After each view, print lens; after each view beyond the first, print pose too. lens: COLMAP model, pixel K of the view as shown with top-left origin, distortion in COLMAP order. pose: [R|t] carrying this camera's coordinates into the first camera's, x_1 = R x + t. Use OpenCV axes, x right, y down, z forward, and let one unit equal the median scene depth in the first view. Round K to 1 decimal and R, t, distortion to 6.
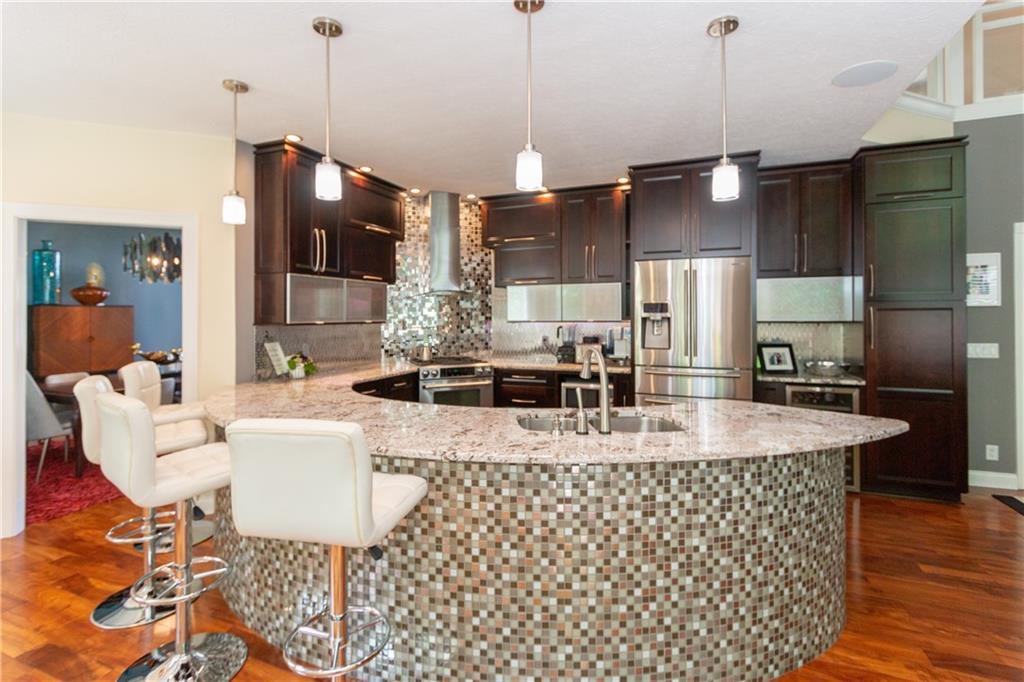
lens RADIAL K [[481.0, 0, 515.8], [0, 481.0, 315.4], [0, 0, 1]] dist [0.002405, -0.000365]
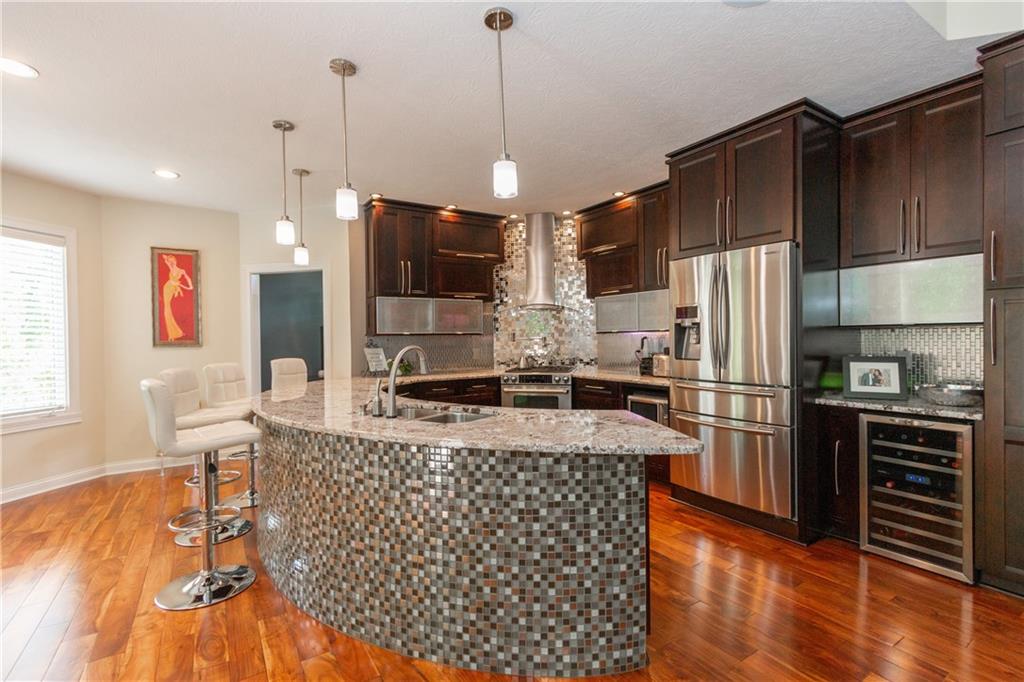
lens RADIAL K [[481.0, 0, 515.7], [0, 481.0, 342.6], [0, 0, 1]] dist [0.002405, -0.000365]
pose [[0.816373, -0.001254, -0.577523, 0.470062], [0.012184, 0.999812, 0.015052, 0.018835], [0.577396, -0.019324, 0.816236, 0.092653]]
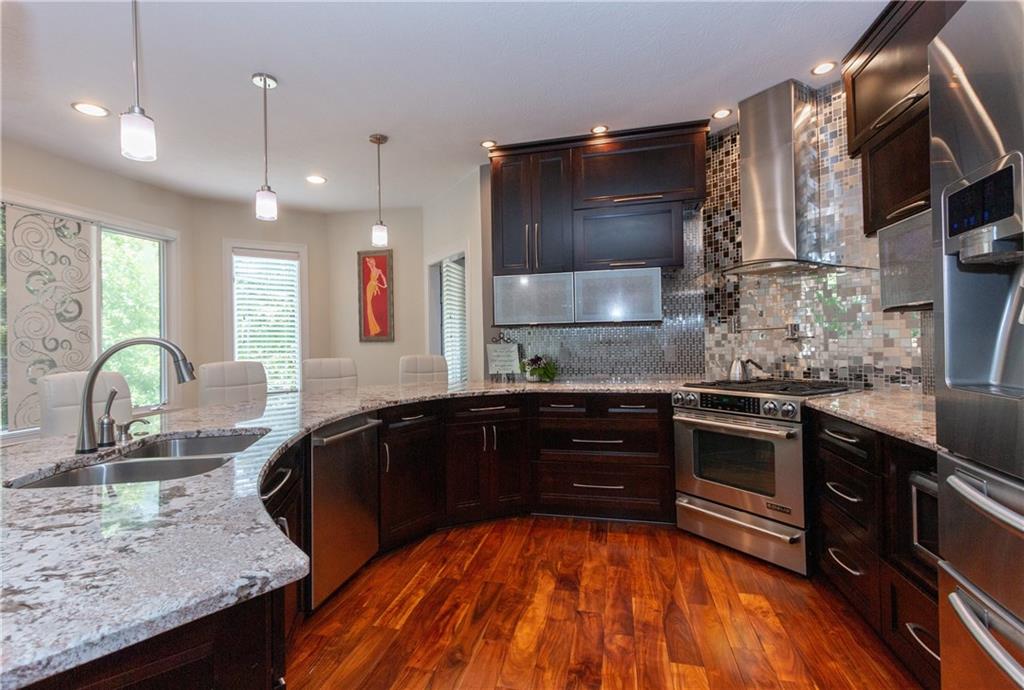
lens RADIAL K [[481.0, 0, 501.3], [0, 481.0, 338.1], [0, 0, 1]] dist [0.002405, -0.000365]
pose [[0.131149, -0.008422, -0.991327, 0.411899], [0.022931, 0.999722, -0.005460, 0.037929], [0.991097, -0.022016, 0.131306, 0.661660]]
